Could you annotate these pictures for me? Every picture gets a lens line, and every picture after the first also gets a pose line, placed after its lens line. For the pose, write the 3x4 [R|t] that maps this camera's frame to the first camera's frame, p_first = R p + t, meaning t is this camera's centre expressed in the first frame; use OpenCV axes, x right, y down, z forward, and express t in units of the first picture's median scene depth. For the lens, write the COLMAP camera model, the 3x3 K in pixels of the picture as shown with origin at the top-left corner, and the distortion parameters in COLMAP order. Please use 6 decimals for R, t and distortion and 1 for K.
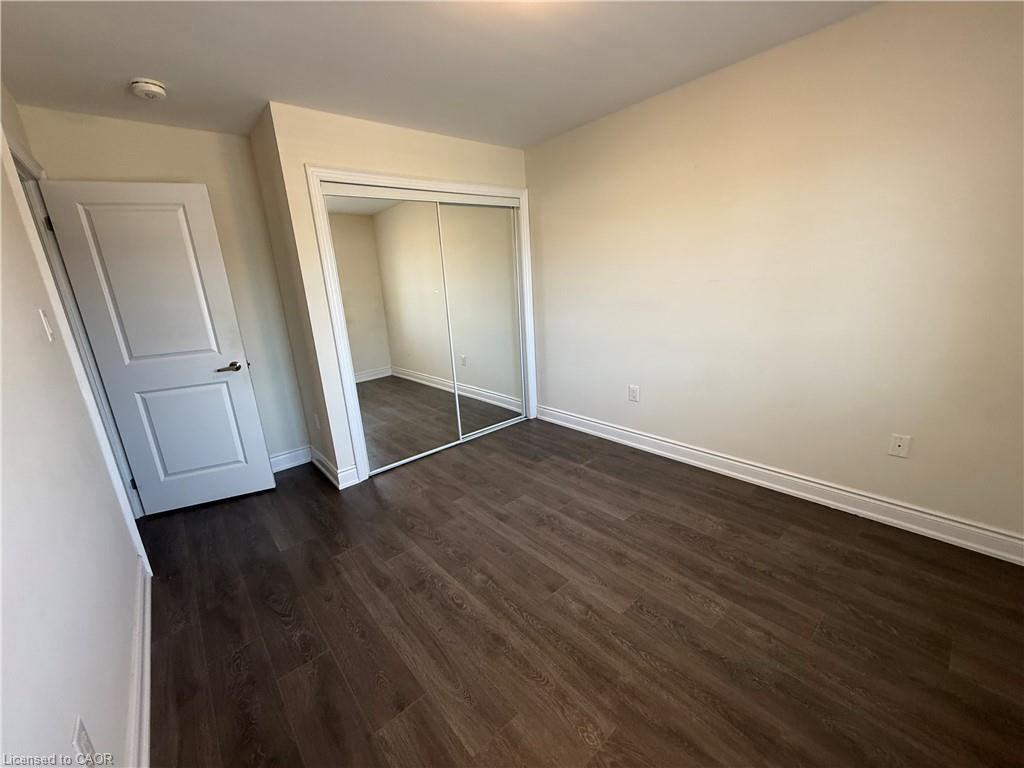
lens RADIAL K [[408.0, 0, 508.0], [0, 408.0, 385.8], [0, 0, 1]] dist [0.000793, -0.000148]
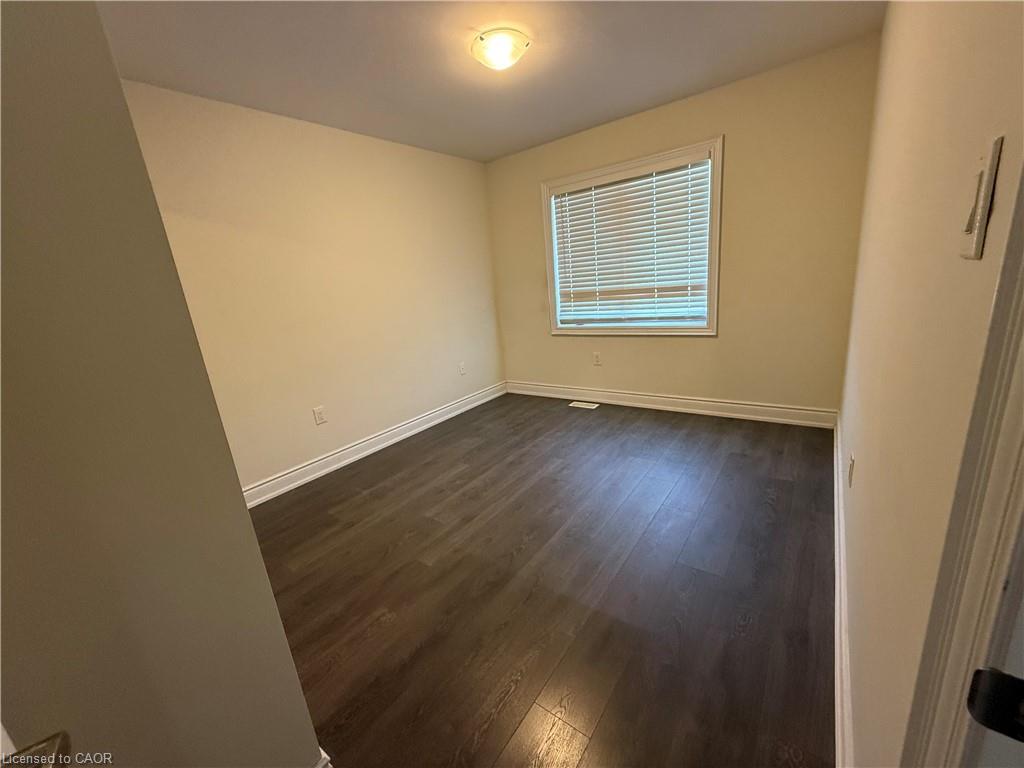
lens RADIAL K [[408.0, 0, 508.7], [0, 408.0, 383.8], [0, 0, 1]] dist [0.000793, -0.000148]
pose [[-0.201750, -0.167099, 0.965078, -0.882959], [0.355253, 0.905754, 0.231094, -0.143631], [-0.912739, 0.389470, -0.123373, 0.901120]]
